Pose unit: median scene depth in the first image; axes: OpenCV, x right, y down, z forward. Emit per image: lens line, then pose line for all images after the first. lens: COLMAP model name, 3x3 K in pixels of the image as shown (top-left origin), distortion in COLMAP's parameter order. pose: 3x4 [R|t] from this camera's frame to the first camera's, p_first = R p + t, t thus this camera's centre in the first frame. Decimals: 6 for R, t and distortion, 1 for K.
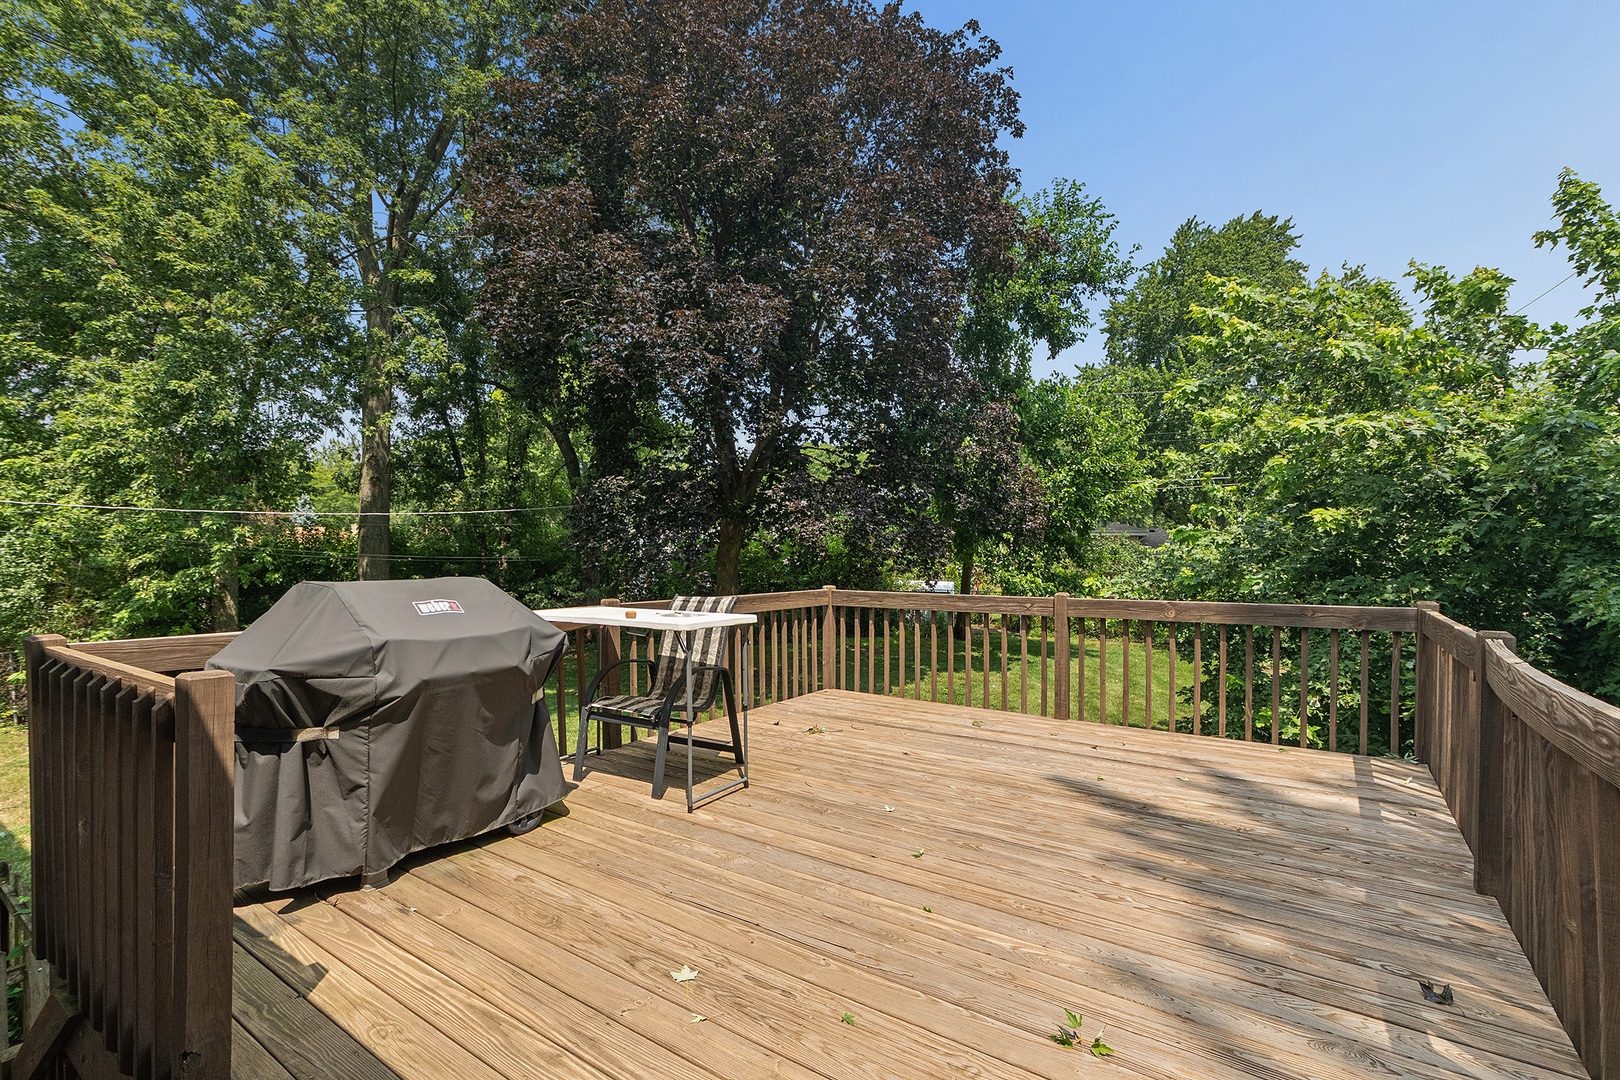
lens RADIAL K [[717.3, 0, 807.9], [0, 717.3, 538.7], [0, 0, 1]] dist [-0.003437, -0.000522]
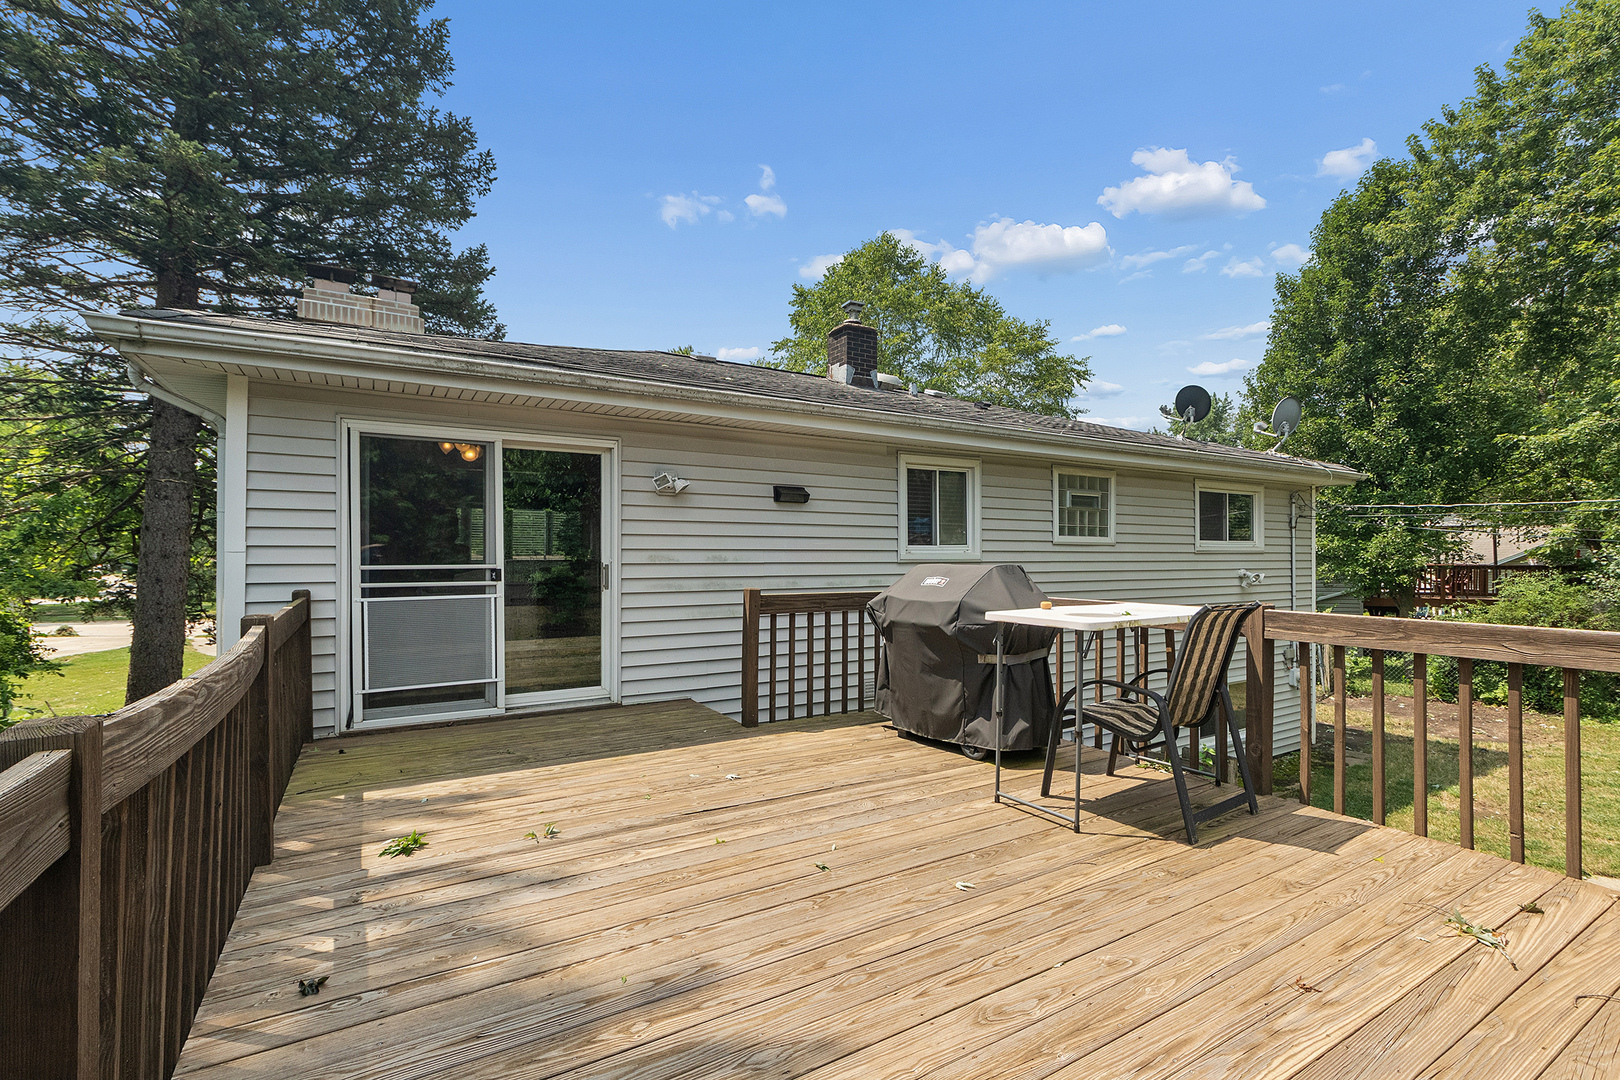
lens RADIAL K [[717.3, 0, 807.9], [0, 717.3, 538.7], [0, 0, 1]] dist [-0.003437, -0.000522]
pose [[-0.407481, -0.015583, -0.913081, 1.228440], [0.024781, 0.999298, -0.028113, 0.045983], [0.912877, -0.034083, -0.406809, 1.664882]]
